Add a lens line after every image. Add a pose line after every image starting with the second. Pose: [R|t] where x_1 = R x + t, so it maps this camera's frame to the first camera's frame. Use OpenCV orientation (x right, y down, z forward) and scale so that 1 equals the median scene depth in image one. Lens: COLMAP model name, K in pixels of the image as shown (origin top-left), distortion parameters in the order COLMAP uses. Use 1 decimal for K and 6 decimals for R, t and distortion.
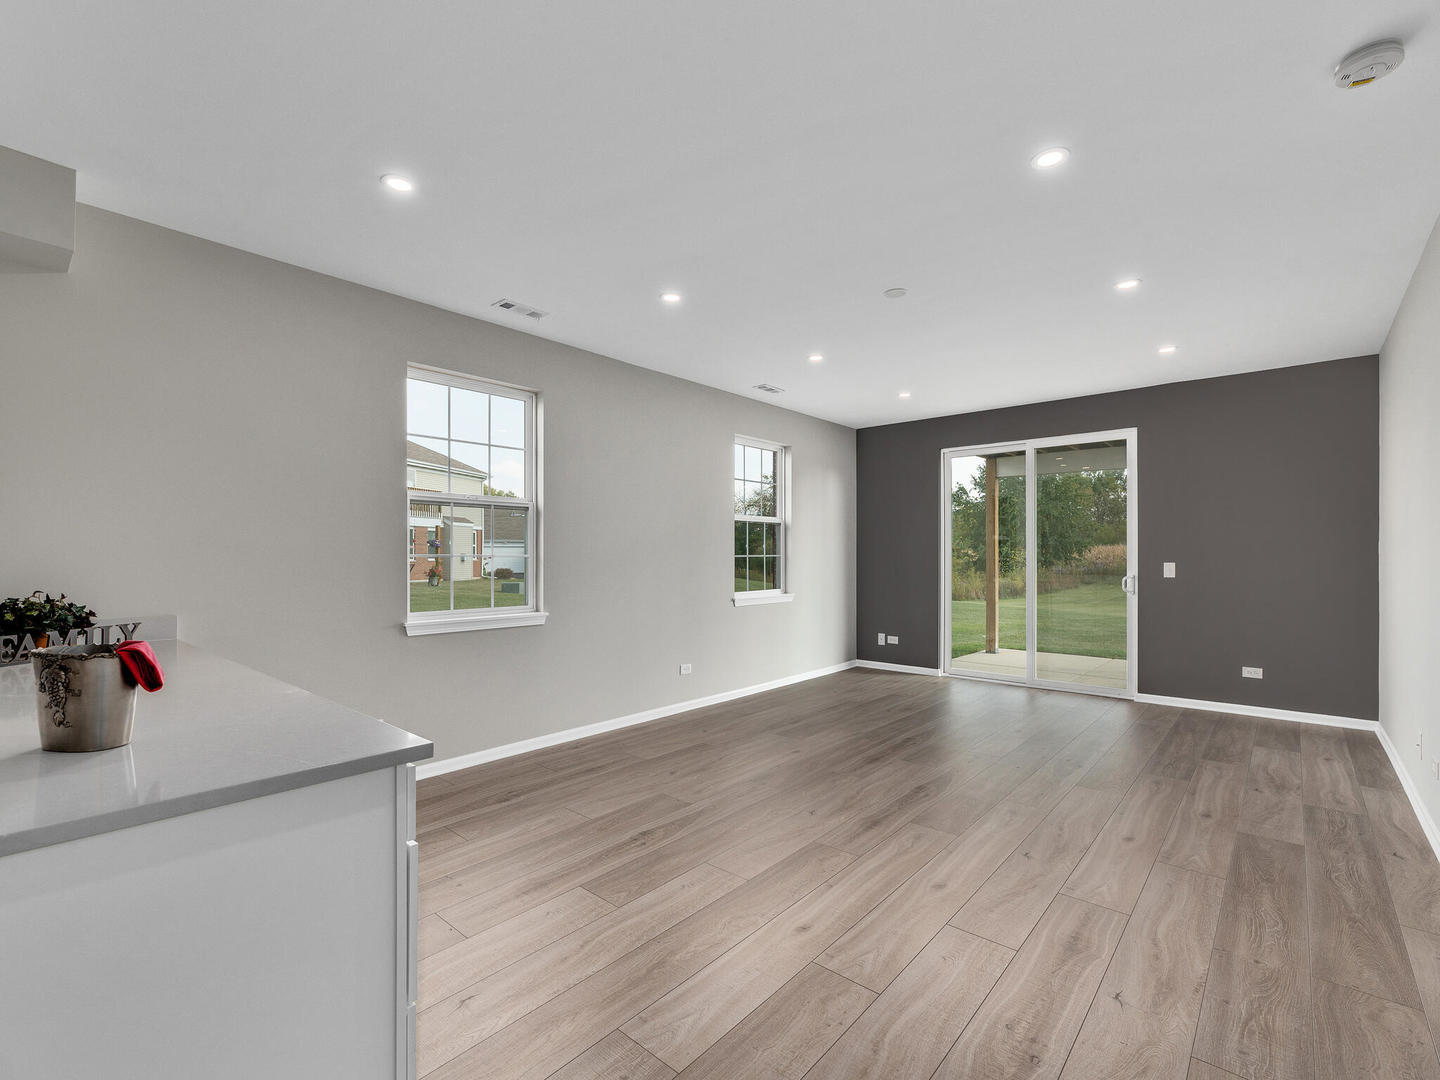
lens RADIAL K [[649.8, 0, 722.8], [0, 649.8, 546.2], [0, 0, 1]] dist [-0.000901, -0.000168]
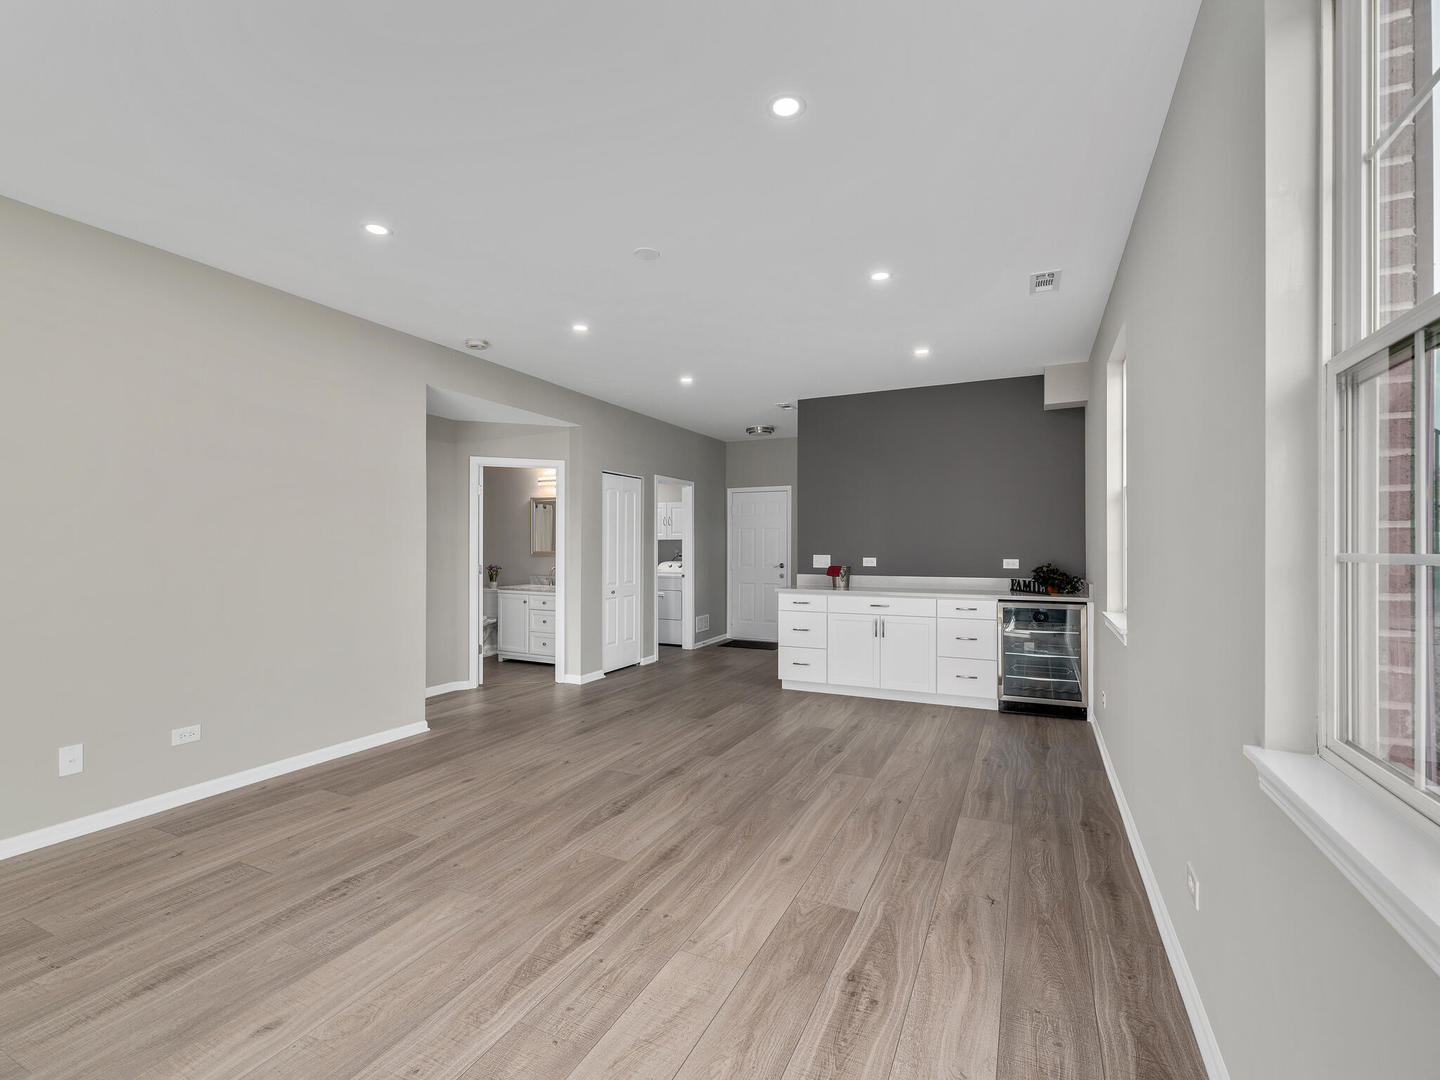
lens RADIAL K [[649.8, 0, 722.8], [0, 649.8, 546.2], [0, 0, 1]] dist [-0.000901, -0.000168]
pose [[-0.961922, 0.001883, -0.273316, 0.436802], [0.005641, 0.999900, -0.012963, 0.026144], [0.273265, -0.014012, -0.961837, 2.029071]]
